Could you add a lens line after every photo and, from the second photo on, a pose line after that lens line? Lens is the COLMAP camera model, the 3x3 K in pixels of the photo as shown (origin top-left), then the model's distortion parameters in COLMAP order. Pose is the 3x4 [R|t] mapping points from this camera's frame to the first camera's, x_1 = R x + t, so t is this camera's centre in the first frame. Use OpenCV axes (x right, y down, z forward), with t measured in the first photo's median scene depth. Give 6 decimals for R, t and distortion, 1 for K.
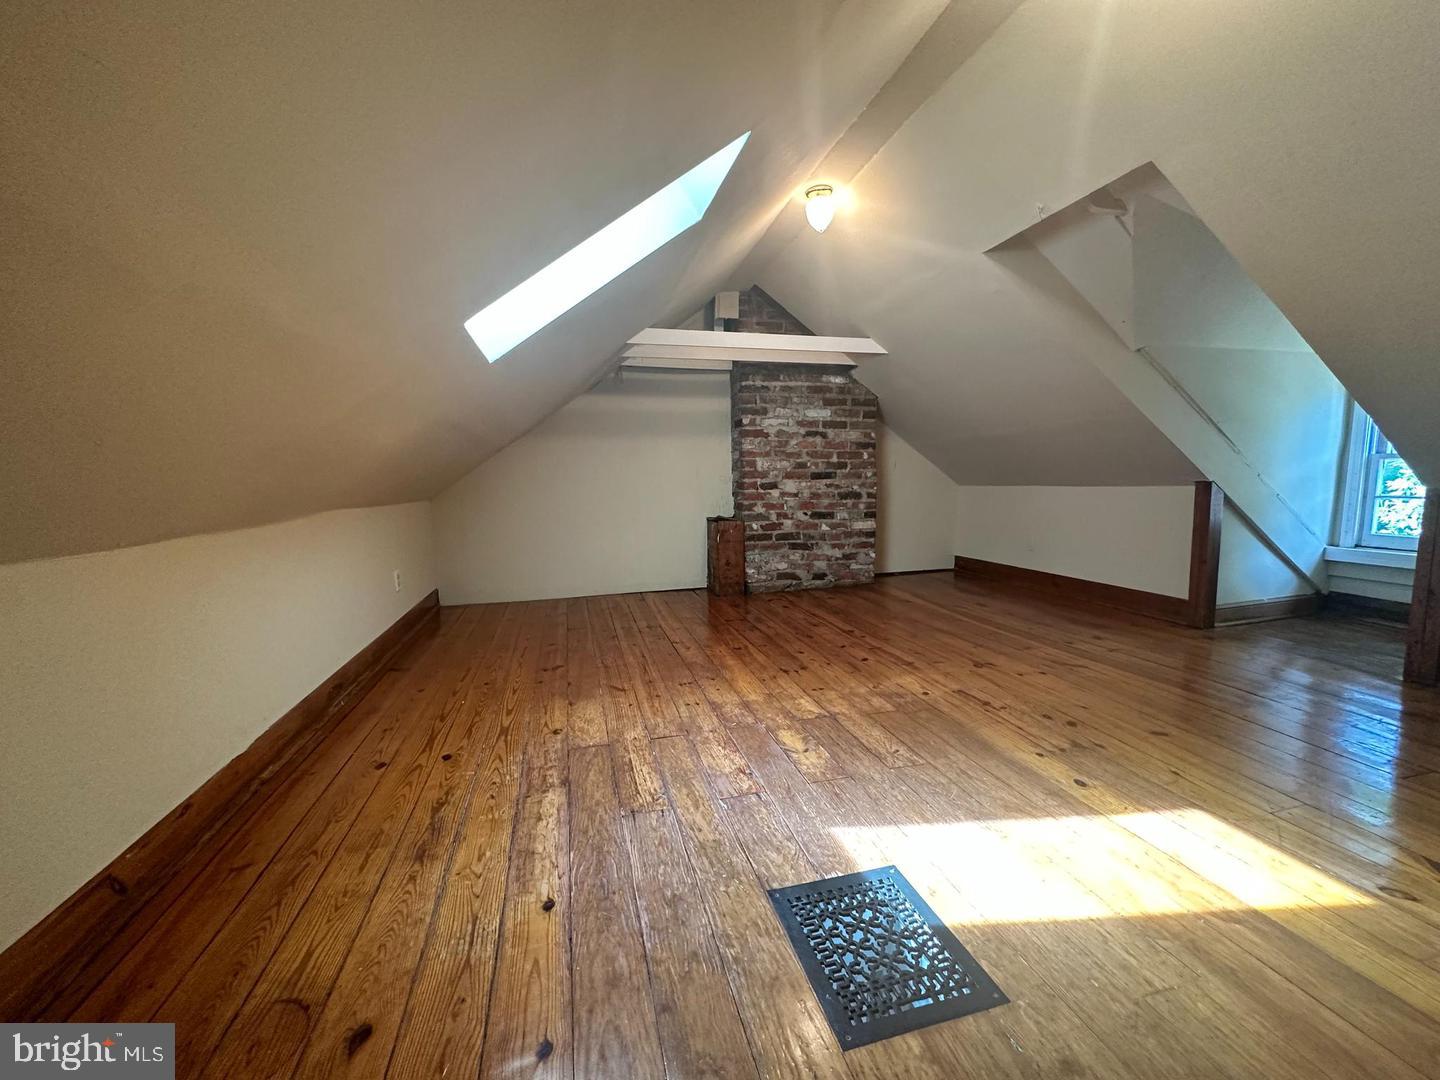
lens RADIAL K [[574.0, 0, 720.0], [0, 574.0, 540.0], [0, 0, 1]] dist [-0.001829, 0.000386]
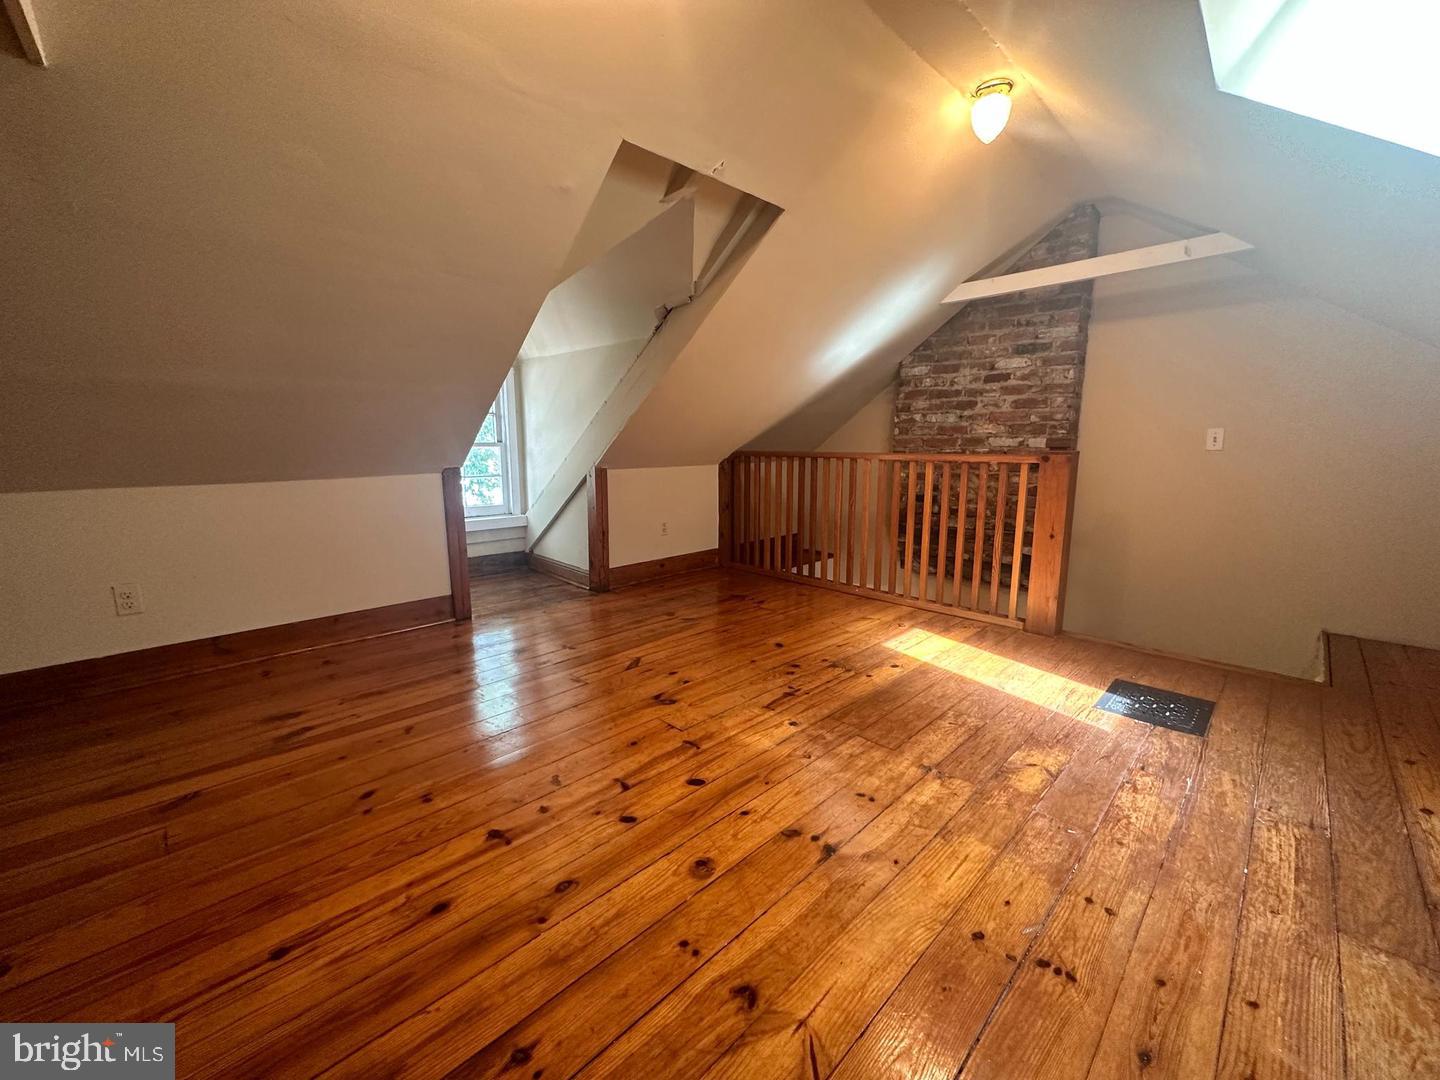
lens RADIAL K [[574.0, 0, 720.0], [0, 574.0, 540.0], [0, 0, 1]] dist [-0.001829, 0.000386]
pose [[-0.496307, -0.126574, 0.858871, -0.300691], [0.105193, 0.973257, 0.204218, -0.193348], [-0.861751, 0.191702, -0.469719, 1.575905]]
